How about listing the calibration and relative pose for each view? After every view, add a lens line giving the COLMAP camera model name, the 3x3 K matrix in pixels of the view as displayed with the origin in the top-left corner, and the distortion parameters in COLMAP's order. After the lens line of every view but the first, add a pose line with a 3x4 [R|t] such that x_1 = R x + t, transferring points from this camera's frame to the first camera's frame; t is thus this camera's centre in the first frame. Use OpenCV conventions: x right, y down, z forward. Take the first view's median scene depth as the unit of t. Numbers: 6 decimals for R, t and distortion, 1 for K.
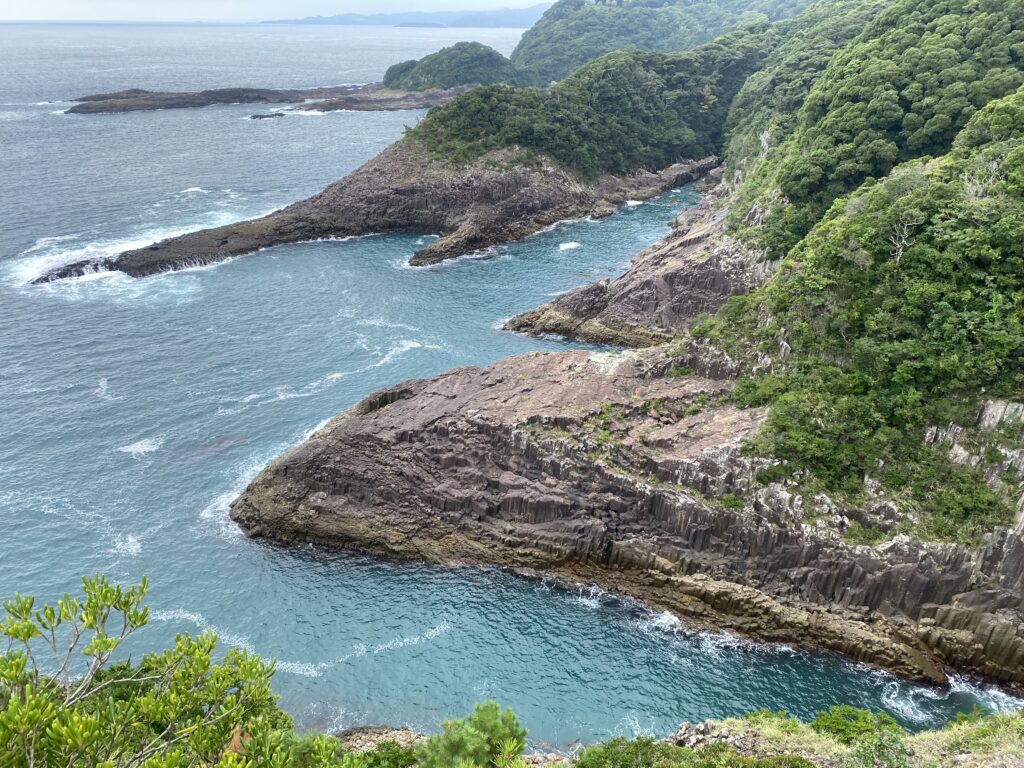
lens RADIAL K [[755.5, 0, 512.0], [0, 755.5, 384.0], [0, 0, 1]] dist [0.000006, 0.000011]
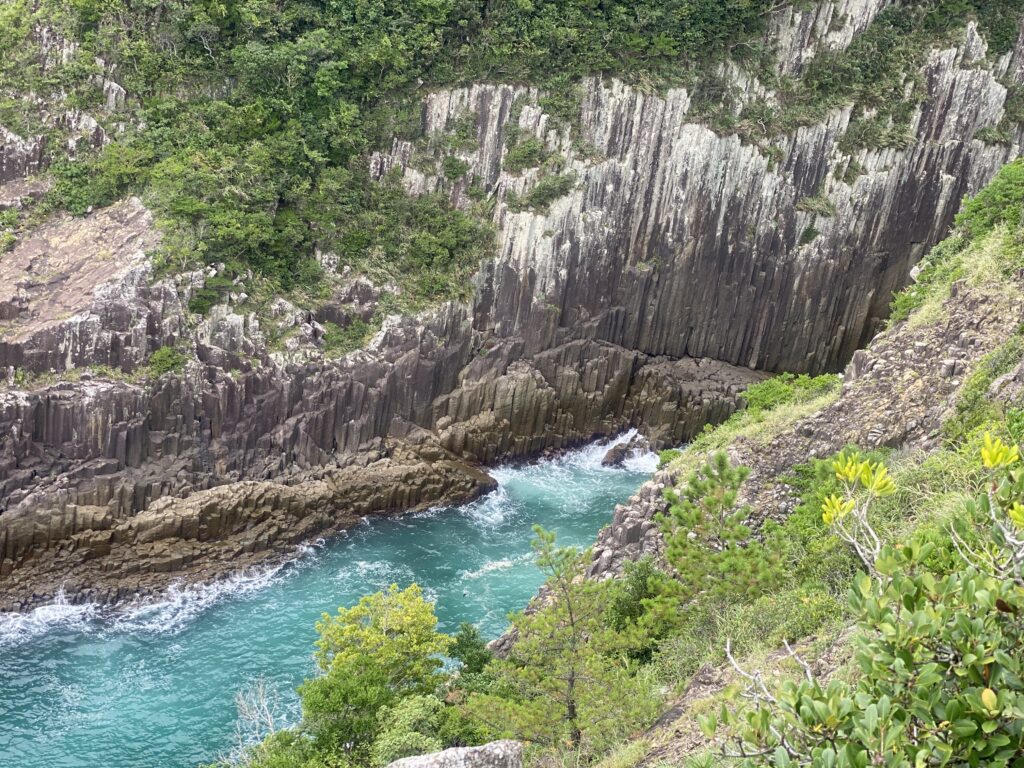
lens RADIAL K [[1474.7, 0, 512.0], [0, 1474.7, 384.0], [0, 0, 1]] dist [0.102986, -0.070229]
pose [[0.555896, -0.335684, 0.760458, -0.448196], [0.273004, 0.937816, 0.214407, -0.000351], [-0.785142, 0.088420, 0.612971, 0.090473]]
